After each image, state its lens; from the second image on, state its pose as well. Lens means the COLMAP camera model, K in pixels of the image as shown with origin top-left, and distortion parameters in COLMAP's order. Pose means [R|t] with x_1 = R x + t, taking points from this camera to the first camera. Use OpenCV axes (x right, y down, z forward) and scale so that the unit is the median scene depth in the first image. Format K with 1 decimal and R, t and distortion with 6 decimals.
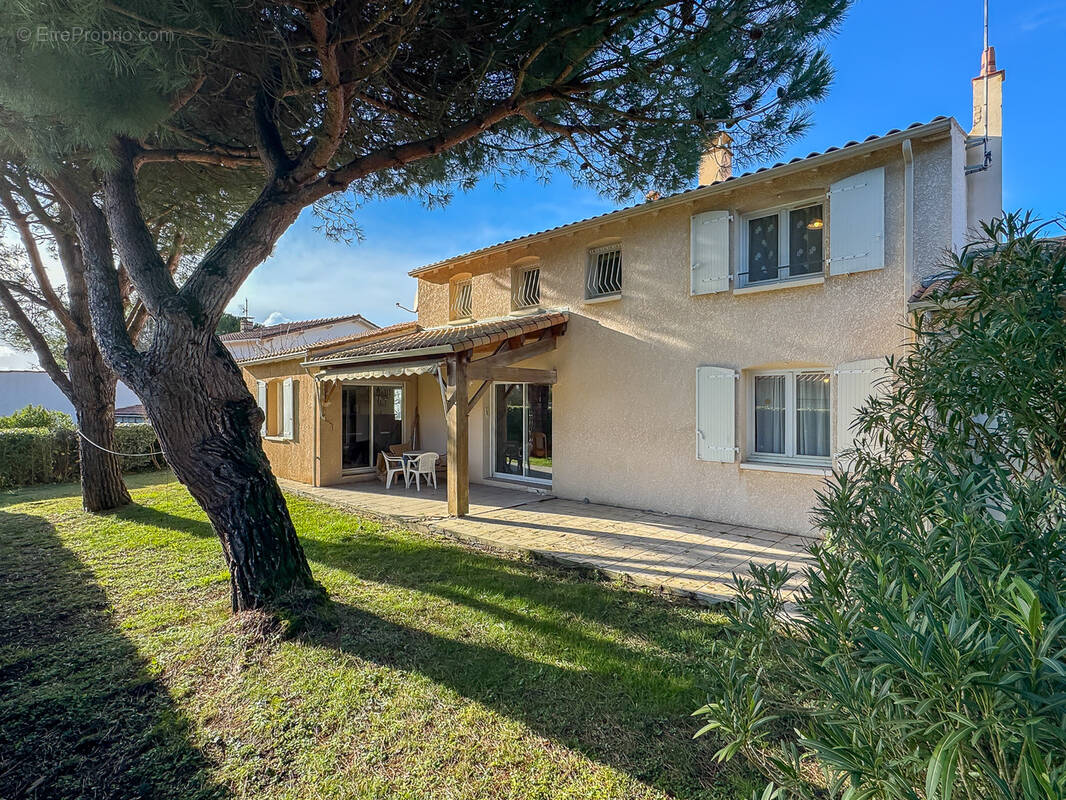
lens RADIAL K [[537.9, 0, 533.3], [0, 537.9, 401.6], [0, 0, 1]] dist [-0.003405, 0.001801]
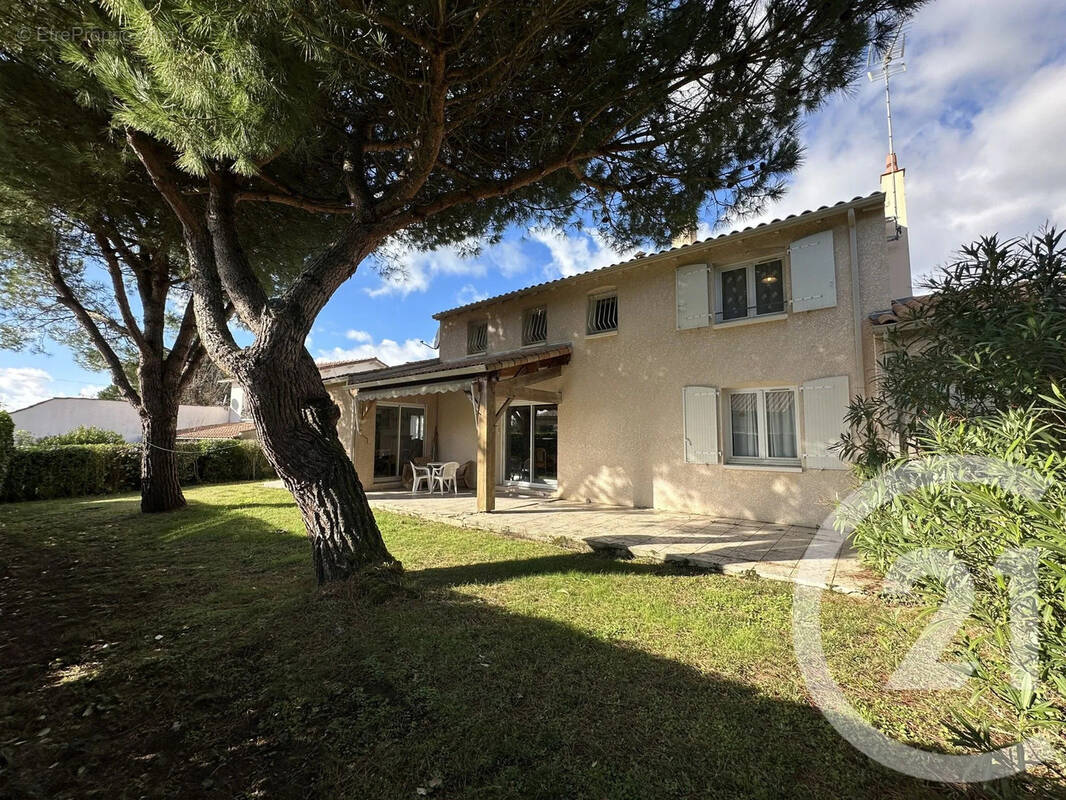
lens RADIAL K [[431.4, 0, 533.4], [0, 431.4, 400.1], [0, 0, 1]] dist [-0.000571, -0.000281]
pose [[0.997653, 0.011750, 0.067461, -0.106486], [-0.005874, 0.996222, -0.086649, 0.053724], [-0.068224, 0.086049, 0.993952, 0.040220]]
